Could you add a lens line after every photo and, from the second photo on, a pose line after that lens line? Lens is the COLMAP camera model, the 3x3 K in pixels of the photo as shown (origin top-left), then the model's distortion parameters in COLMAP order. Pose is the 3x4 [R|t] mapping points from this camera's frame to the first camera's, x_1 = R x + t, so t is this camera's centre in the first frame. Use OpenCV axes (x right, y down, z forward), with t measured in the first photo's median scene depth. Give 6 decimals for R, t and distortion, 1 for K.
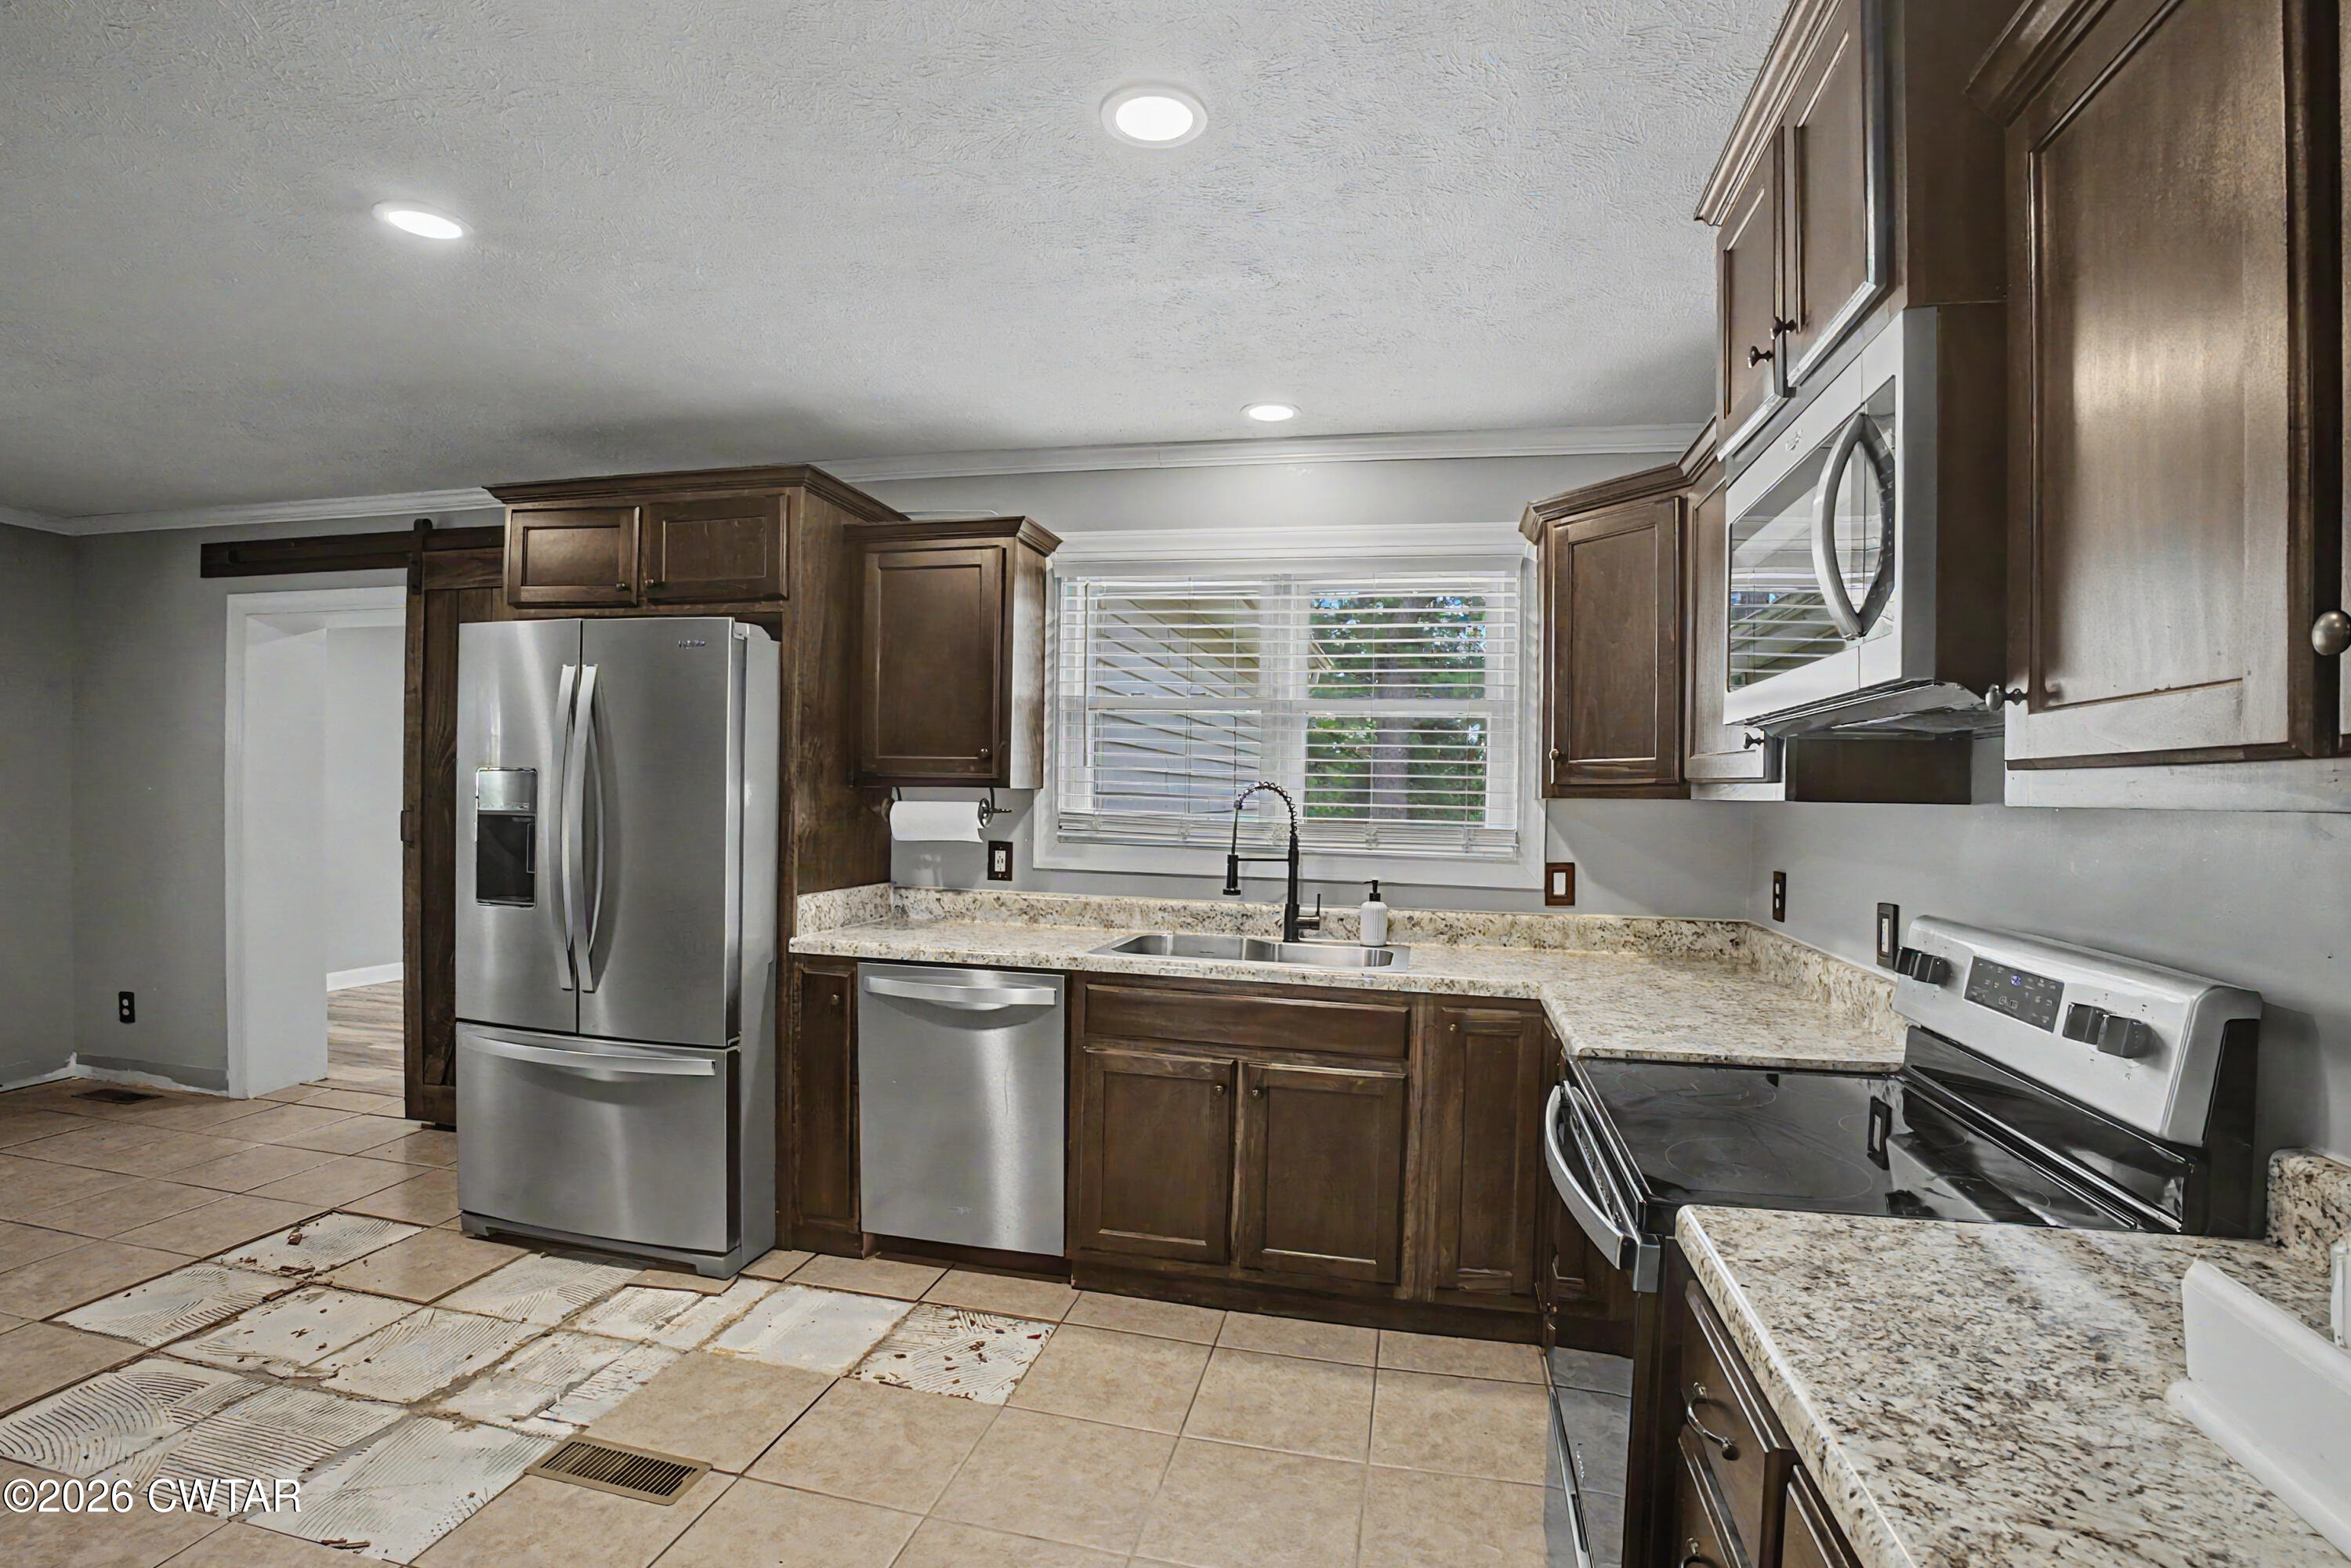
lens RADIAL K [[1132.3, 0, 1175.5], [0, 1132.3, 784.0], [0, 0, 1]] dist [-0.034179, 0.000337]
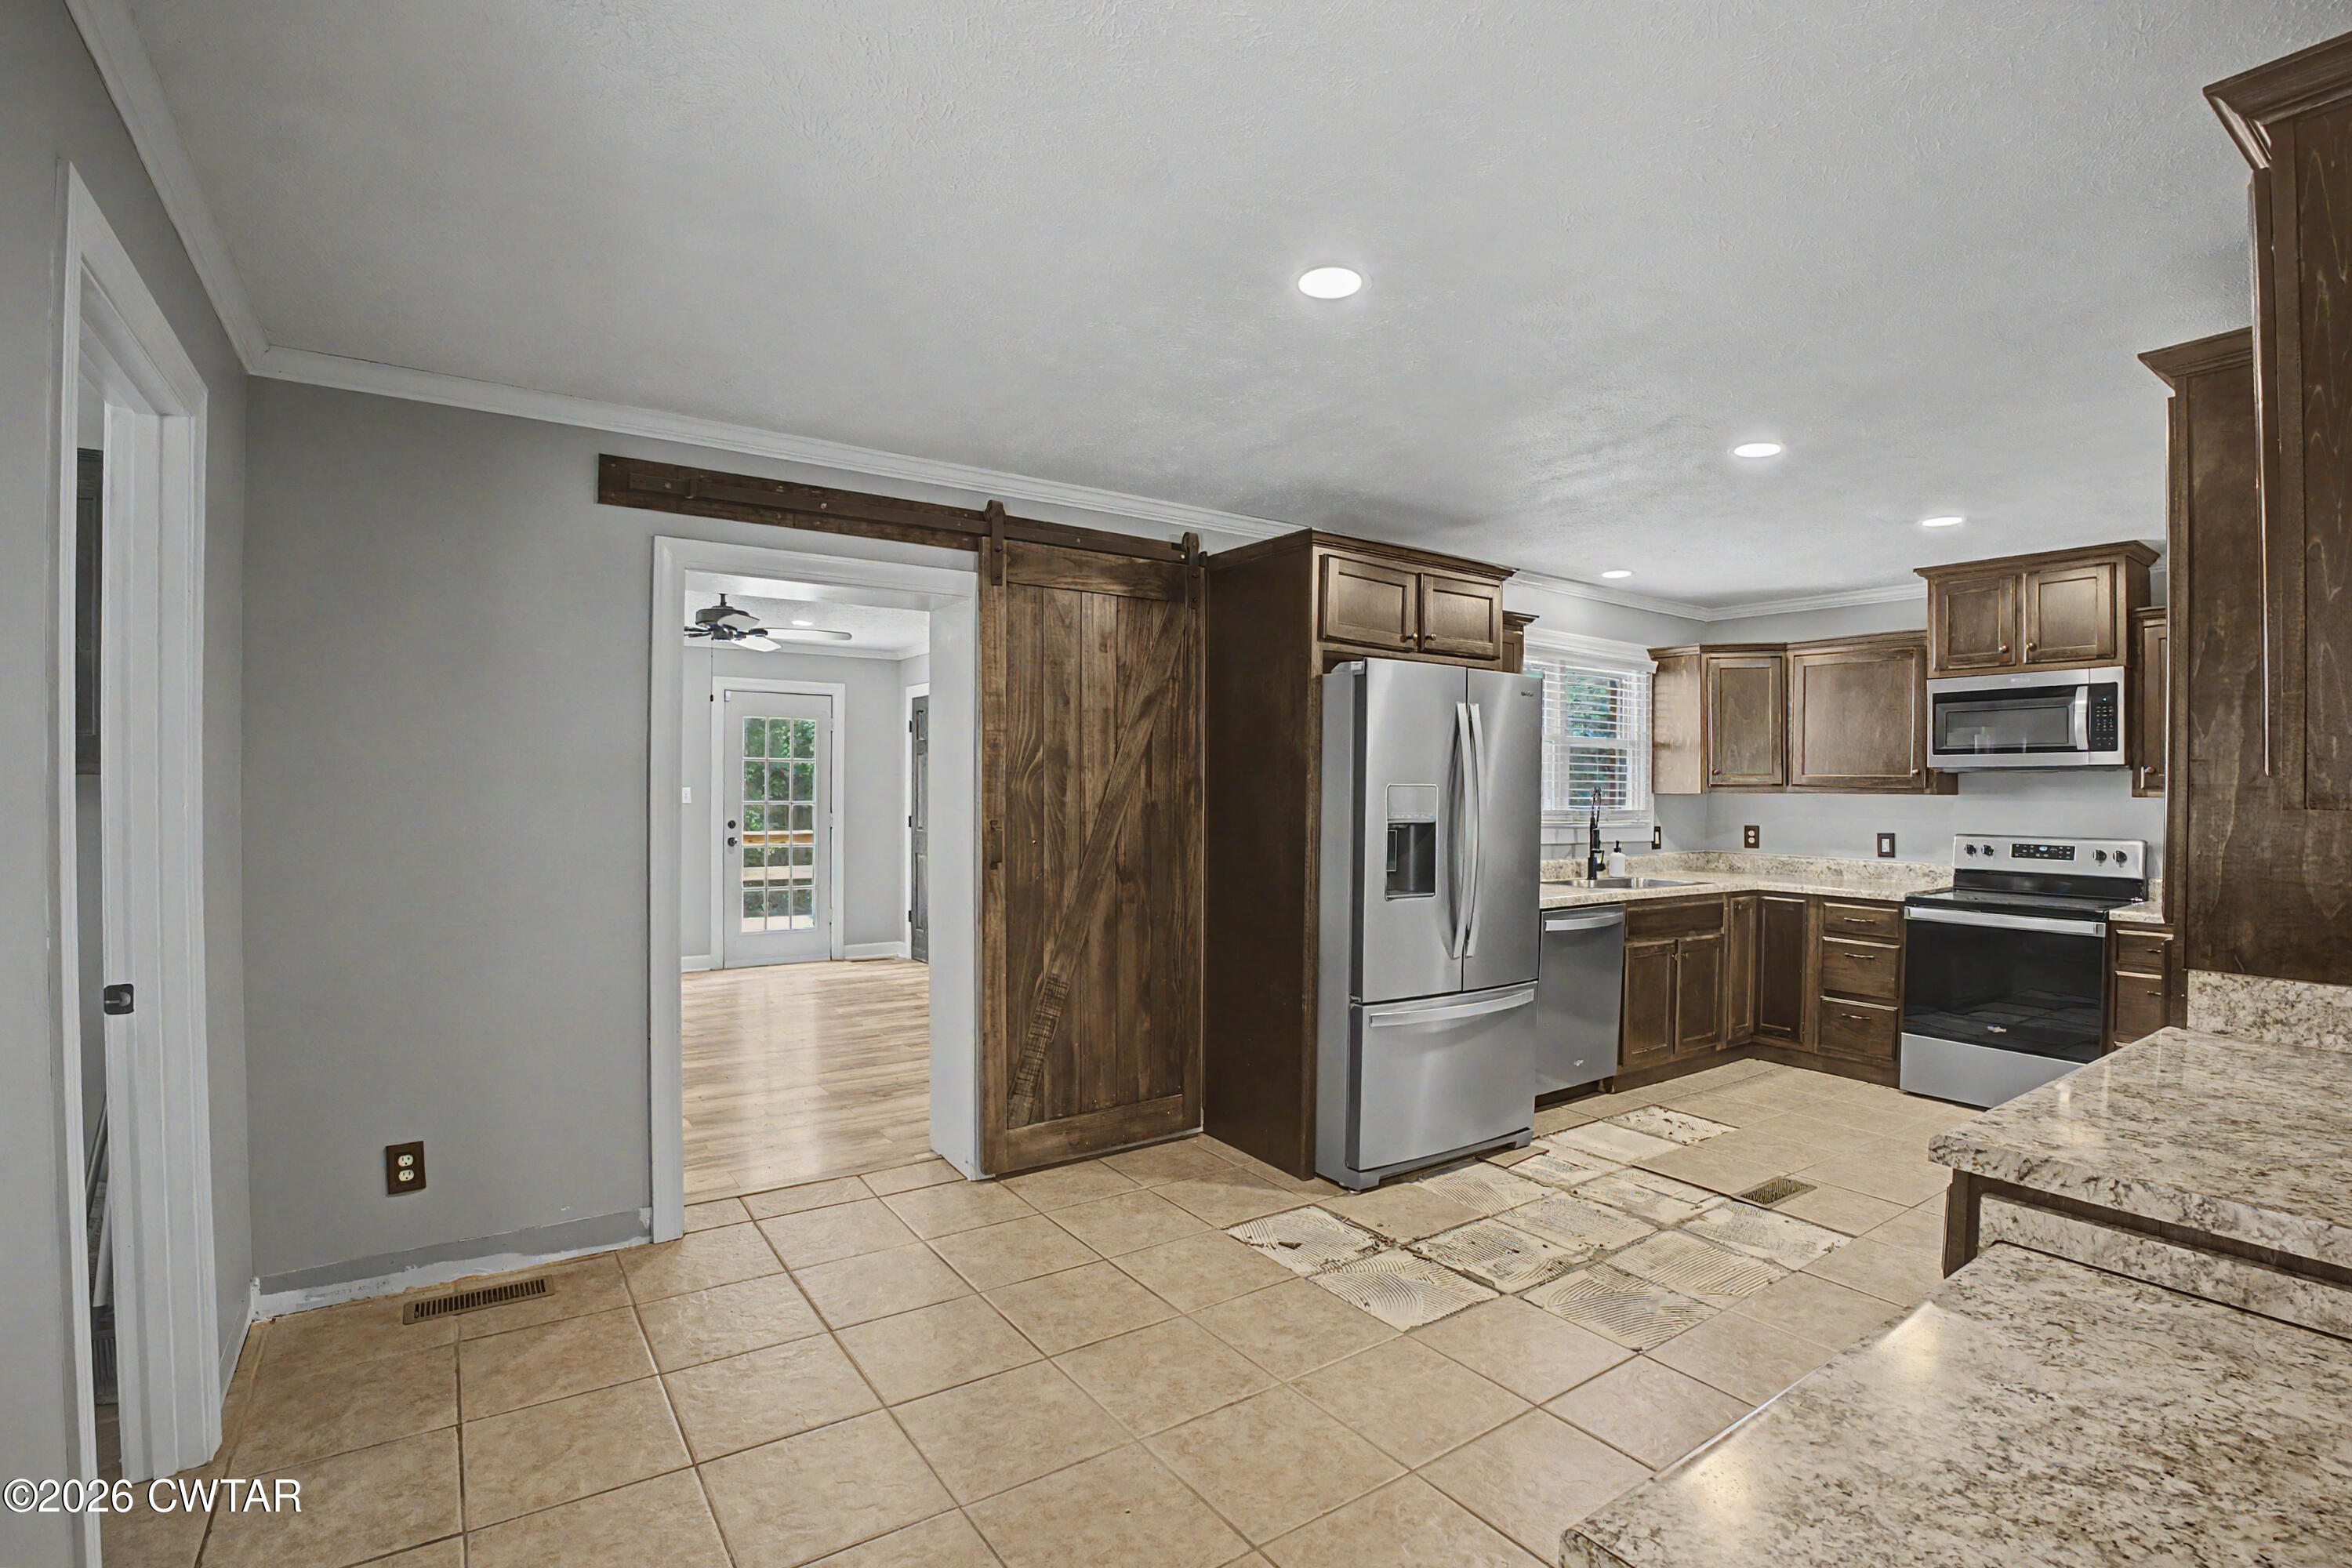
lens RADIAL K [[1083.6, 0, 1179.1], [0, 1083.6, 780.6], [0, 0, 1]] dist [-0.048722, 0.000053]
pose [[0.666161, -0.008993, 0.745754, -1.586531], [0.002636, 0.999949, 0.009703, -0.028235], [-0.745803, -0.004498, 0.666151, 0.403294]]
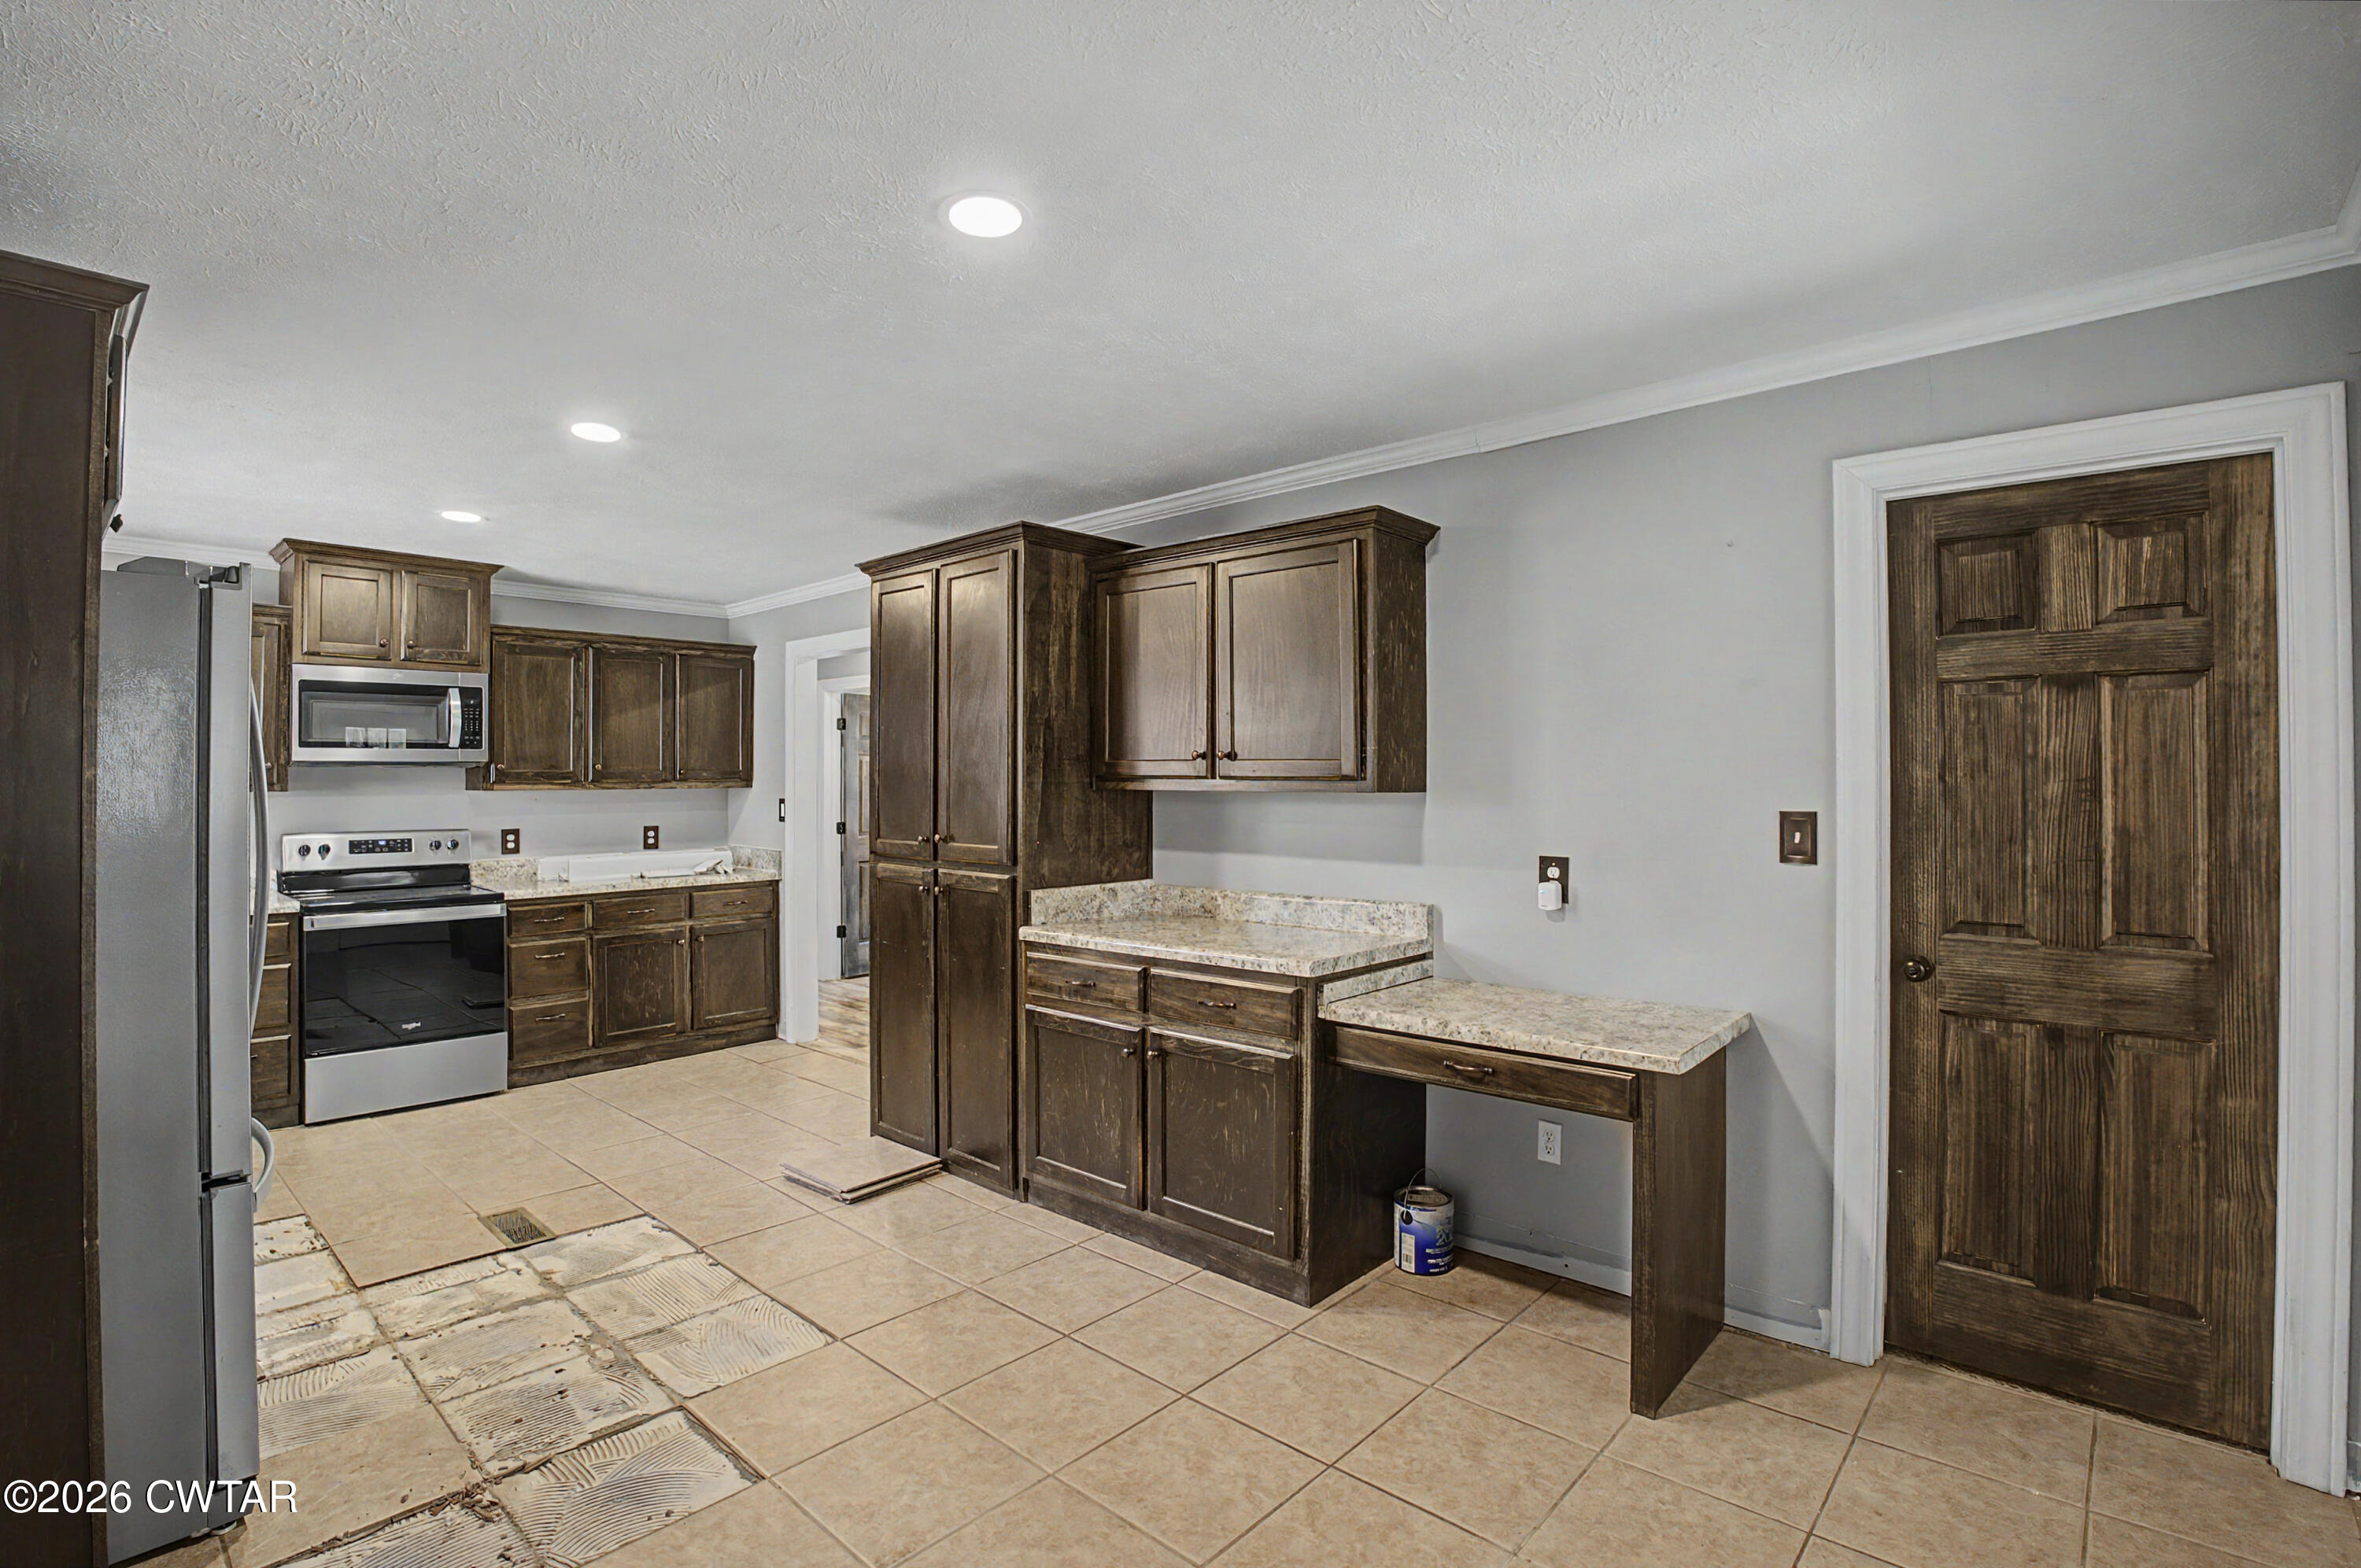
lens RADIAL K [[1087.6, 0, 1183.6], [0, 1087.6, 780.6], [0, 0, 1]] dist [-0.048722, 0.000053]
pose [[-0.875697, -0.015254, 0.482620, -1.392307], [-0.012378, 0.999882, 0.009143, -0.031388], [-0.482702, 0.002033, -0.875782, 1.260320]]
